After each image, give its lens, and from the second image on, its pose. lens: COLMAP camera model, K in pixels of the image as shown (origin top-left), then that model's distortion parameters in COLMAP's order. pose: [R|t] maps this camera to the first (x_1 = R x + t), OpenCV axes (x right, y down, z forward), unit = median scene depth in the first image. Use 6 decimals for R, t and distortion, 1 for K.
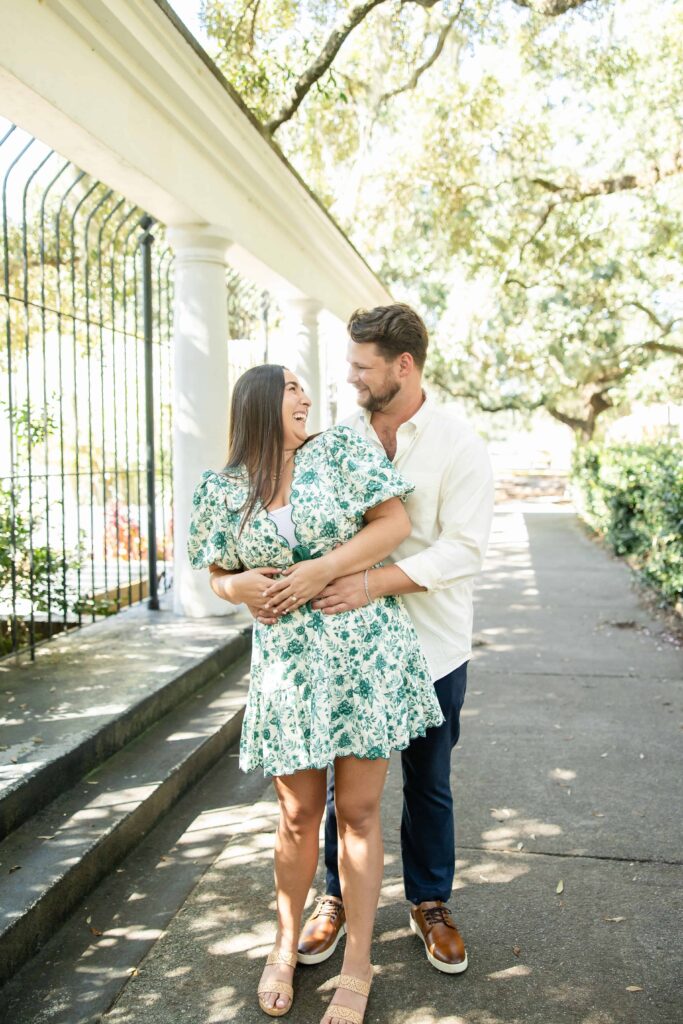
lens RADIAL K [[883.2, 0, 354.9], [0, 883.2, 480.1], [0, 0, 1]] dist [0.009630, -0.001052]
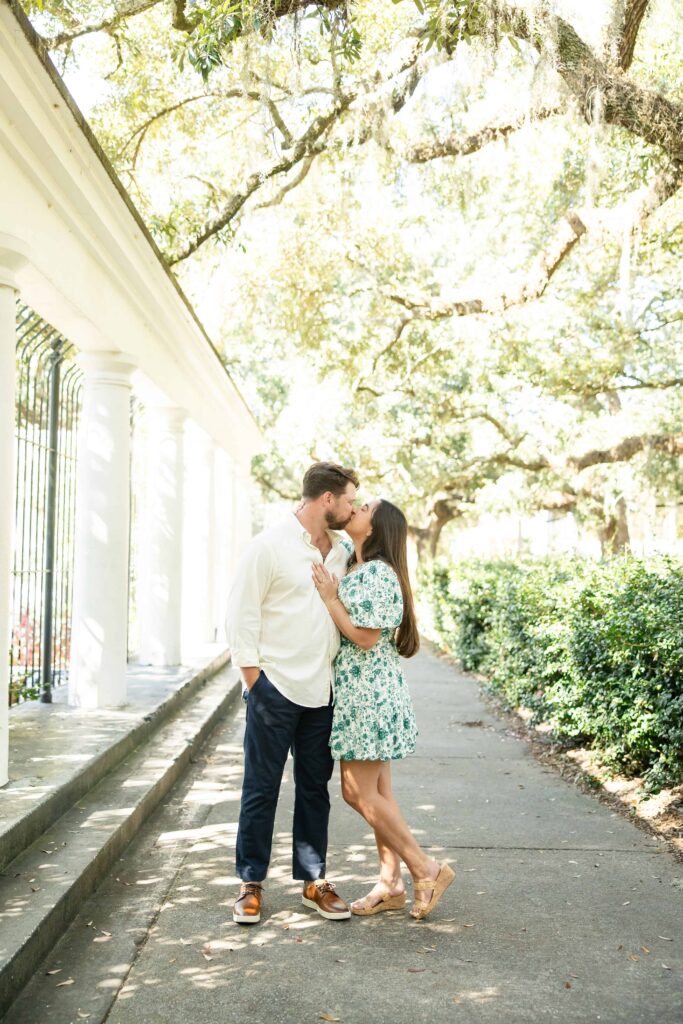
lens RADIAL K [[1148.3, 0, 335.9], [0, 1148.3, 504.0], [0, 0, 1]] dist [0.008356, 0.007759]
pose [[0.983389, 0.036082, 0.177887, -0.076285], [-0.021337, 0.996227, -0.084118, 0.009216], [-0.180251, 0.078925, 0.980449, -0.235216]]
